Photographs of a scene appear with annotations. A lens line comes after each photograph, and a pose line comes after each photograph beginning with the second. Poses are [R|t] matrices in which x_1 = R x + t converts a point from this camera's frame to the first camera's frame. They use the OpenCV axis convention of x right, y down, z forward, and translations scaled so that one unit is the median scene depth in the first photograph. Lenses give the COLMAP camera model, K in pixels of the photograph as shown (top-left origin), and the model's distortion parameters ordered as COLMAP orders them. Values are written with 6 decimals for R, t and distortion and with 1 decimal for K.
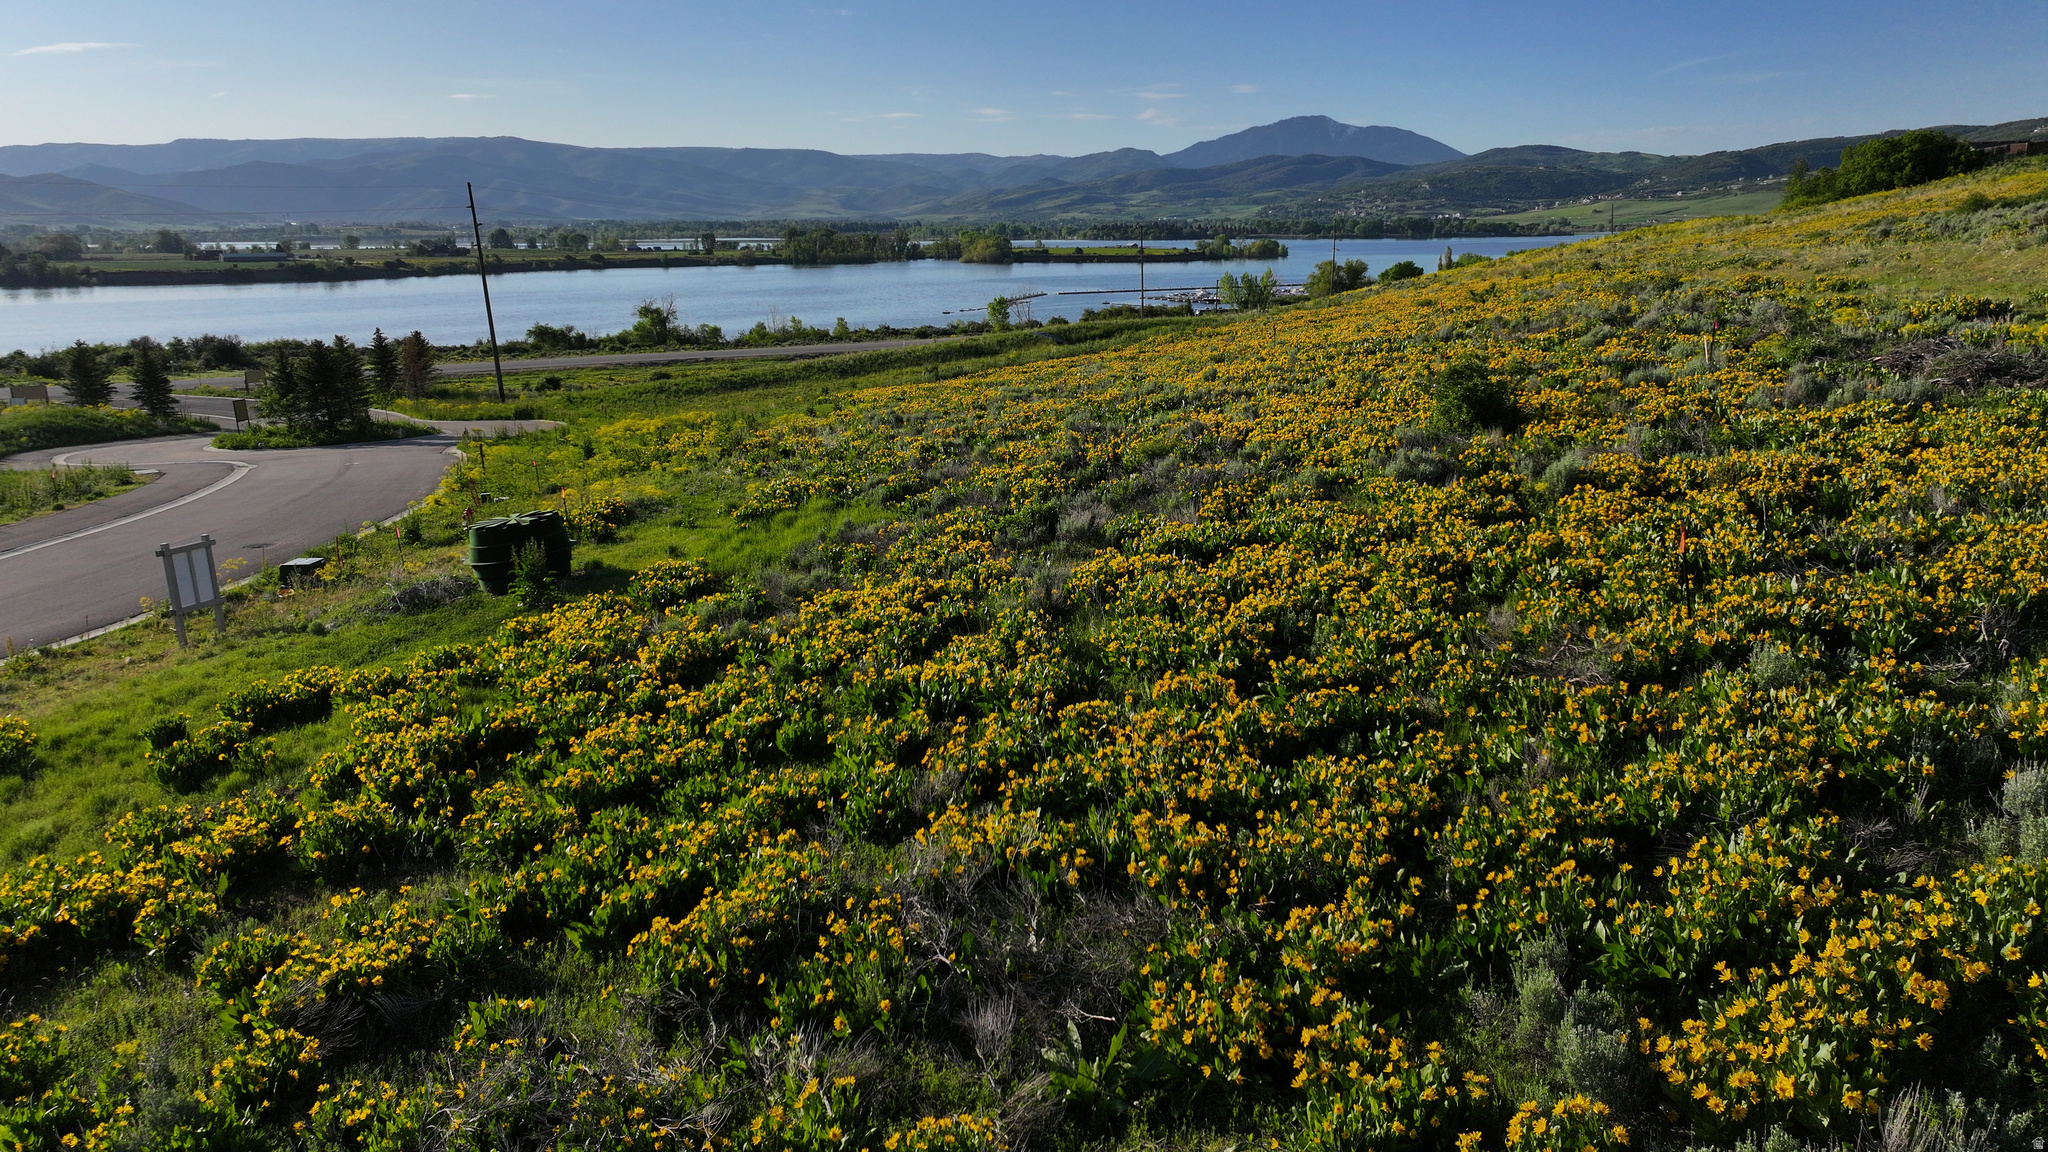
lens RADIAL K [[1423.8, 0, 1030.7], [0, 1423.8, 567.2], [0, 0, 1]] dist [-0.001168, 0.014800]
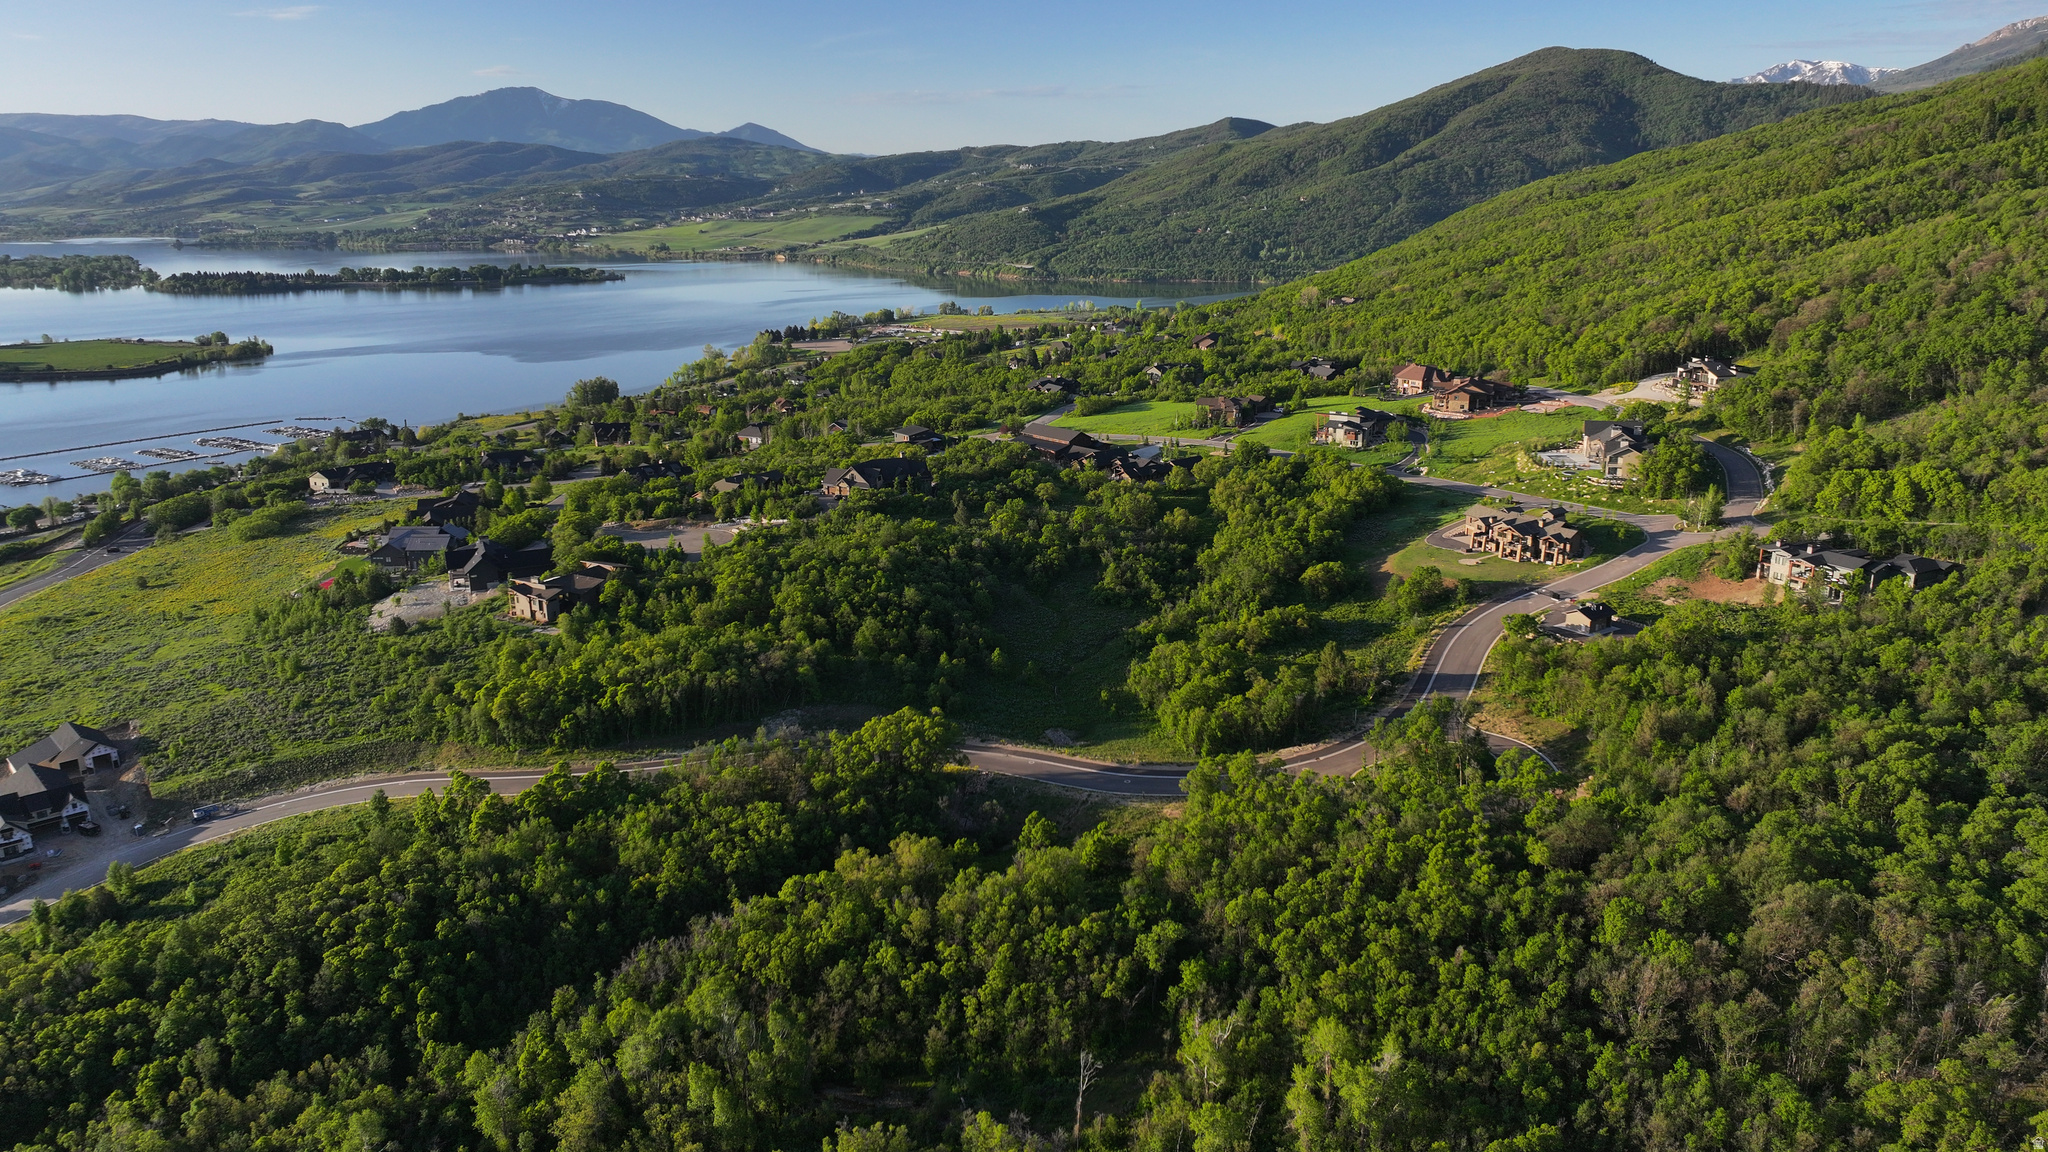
lens RADIAL K [[1423.8, 0, 1026.2], [0, 1423.8, 584.8], [0, 0, 1]] dist [-0.001168, 0.014800]
pose [[0.880592, -0.129009, 0.455977, 0.154922], [0.112155, 0.991630, 0.063965, -0.024434], [-0.460412, -0.005187, 0.887690, -0.358425]]
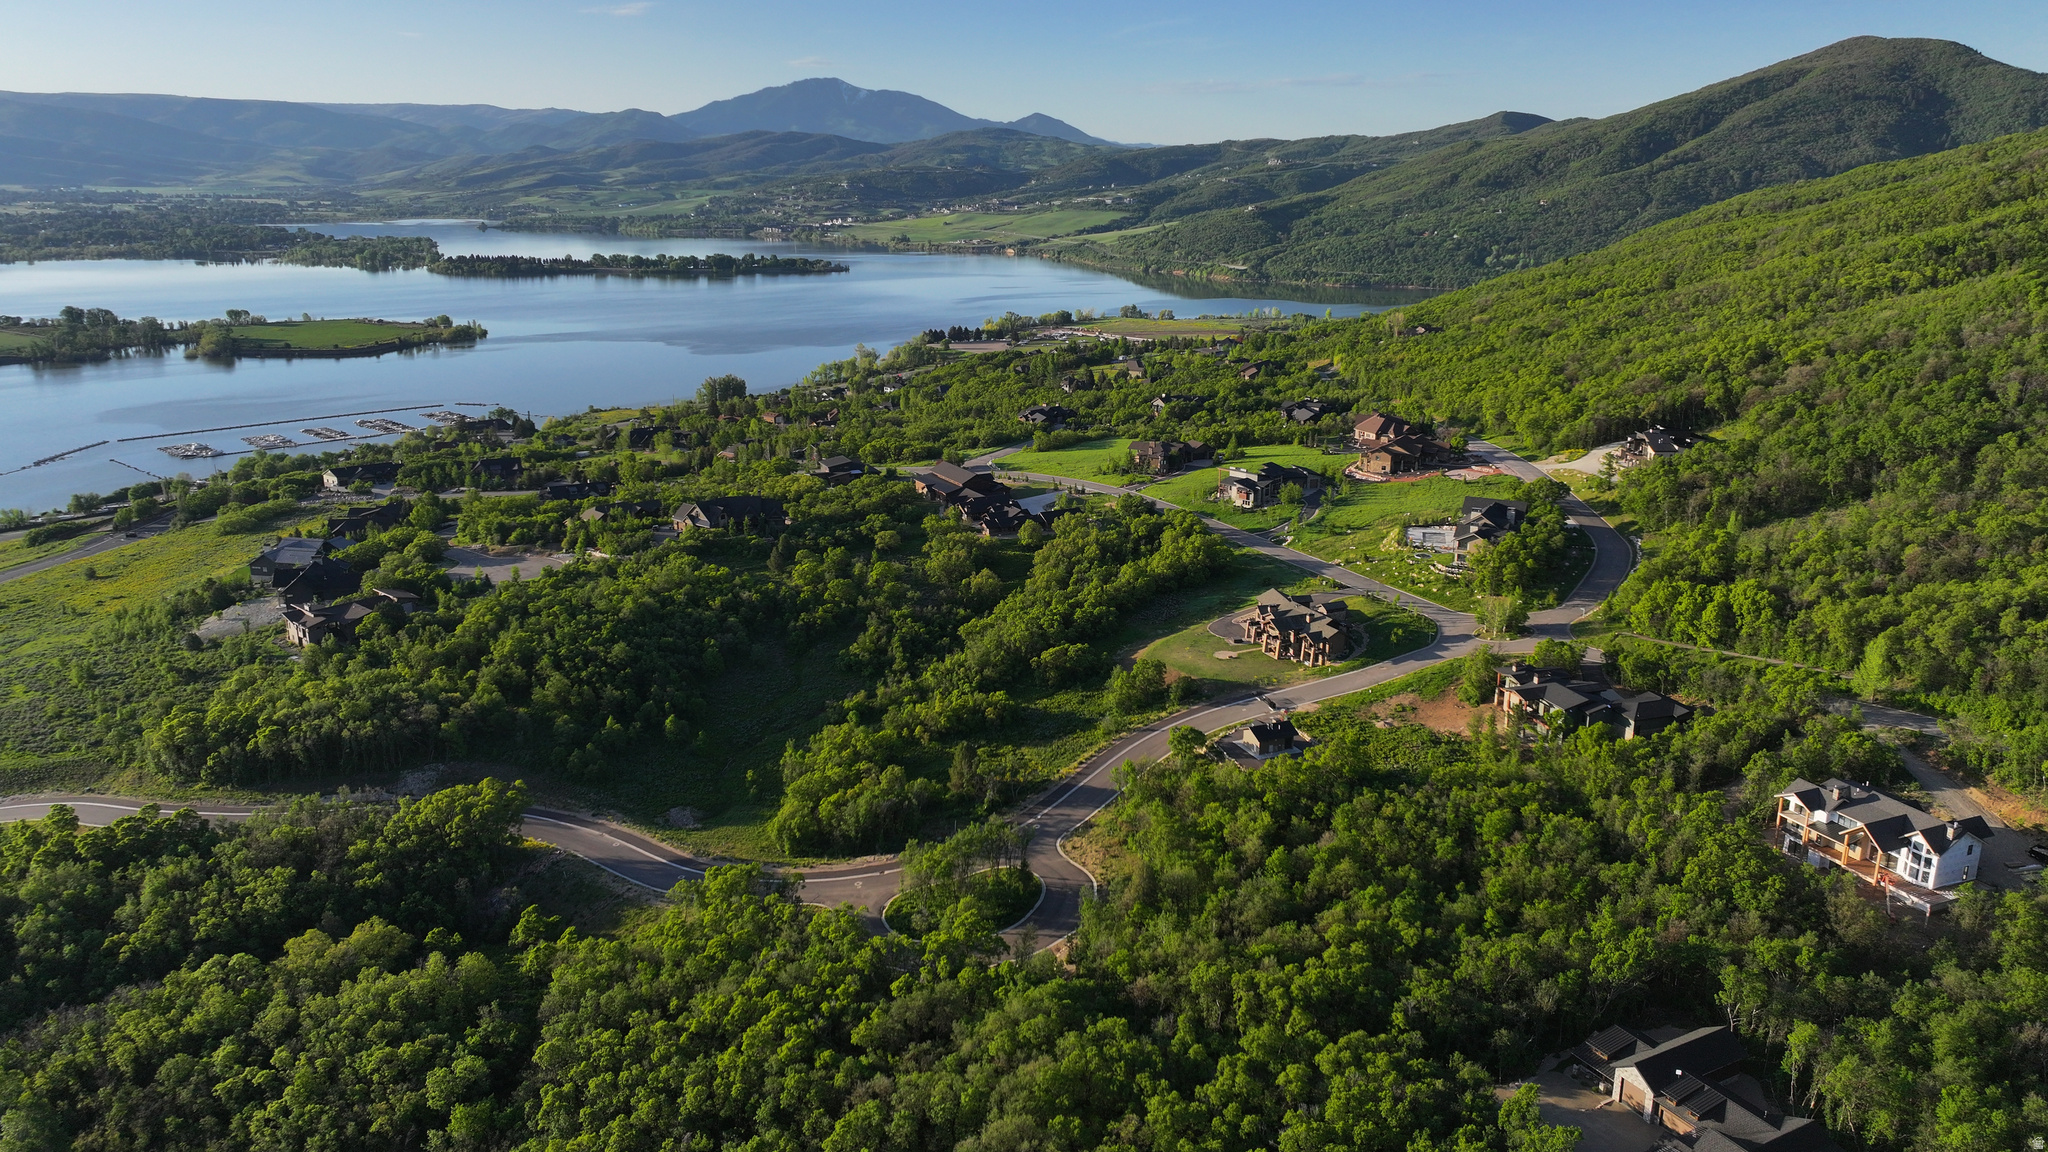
lens RADIAL K [[1423.8, 0, 1027.3], [0, 1423.8, 575.7], [0, 0, 1]] dist [-0.001168, 0.014800]
pose [[0.956039, -0.070730, 0.284581, 0.250137], [0.059148, 0.997041, 0.049099, -0.030012], [-0.287212, -0.030109, 0.957394, -0.384467]]
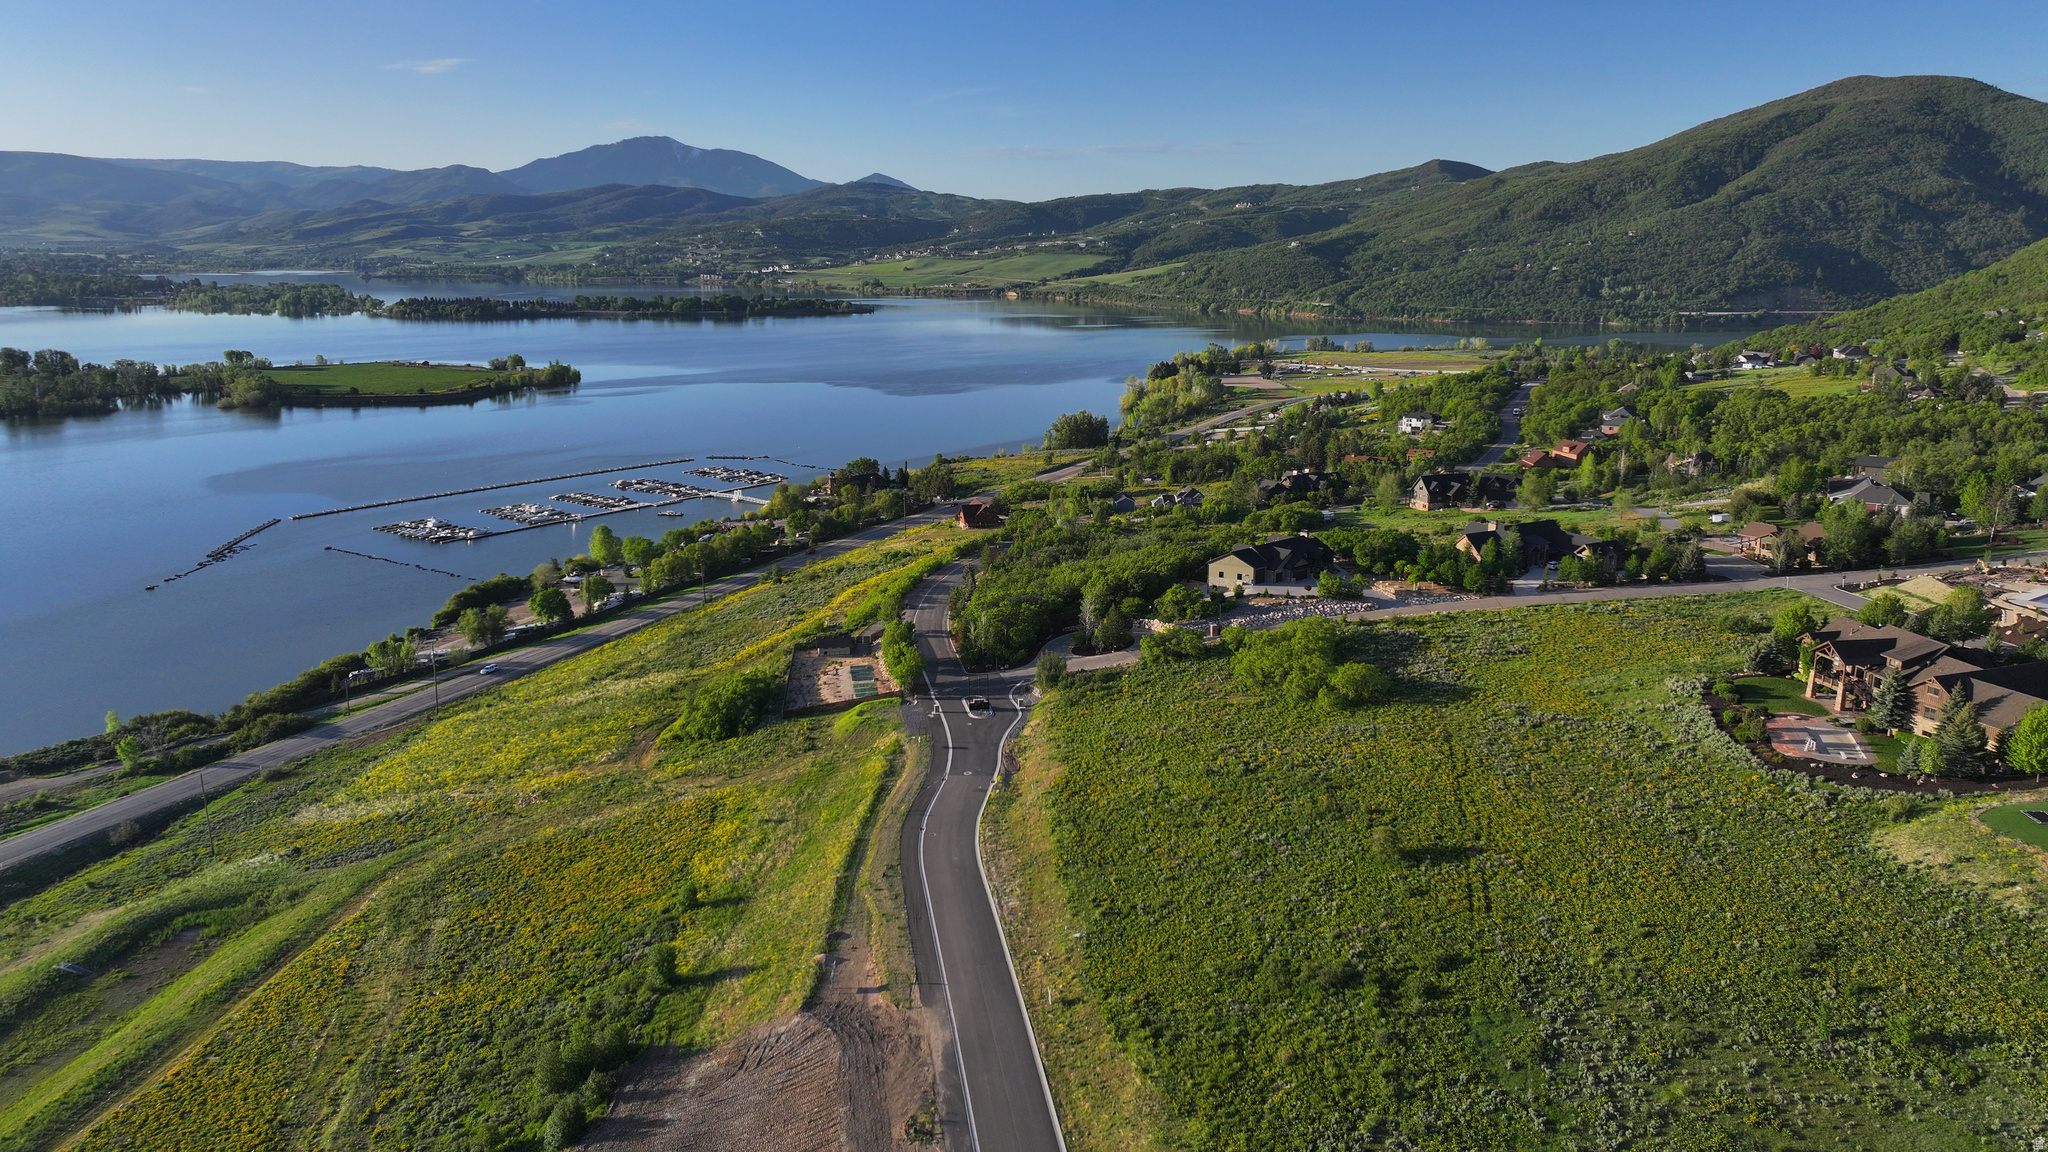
lens RADIAL K [[1423.8, 0, 1026.4], [0, 1423.8, 578.8], [0, 0, 1]] dist [-0.001168, 0.014800]
pose [[0.909870, -0.087392, 0.405584, 0.038617], [0.087780, 0.995983, 0.017685, -0.058038], [-0.405500, 0.019511, 0.913887, -0.078120]]
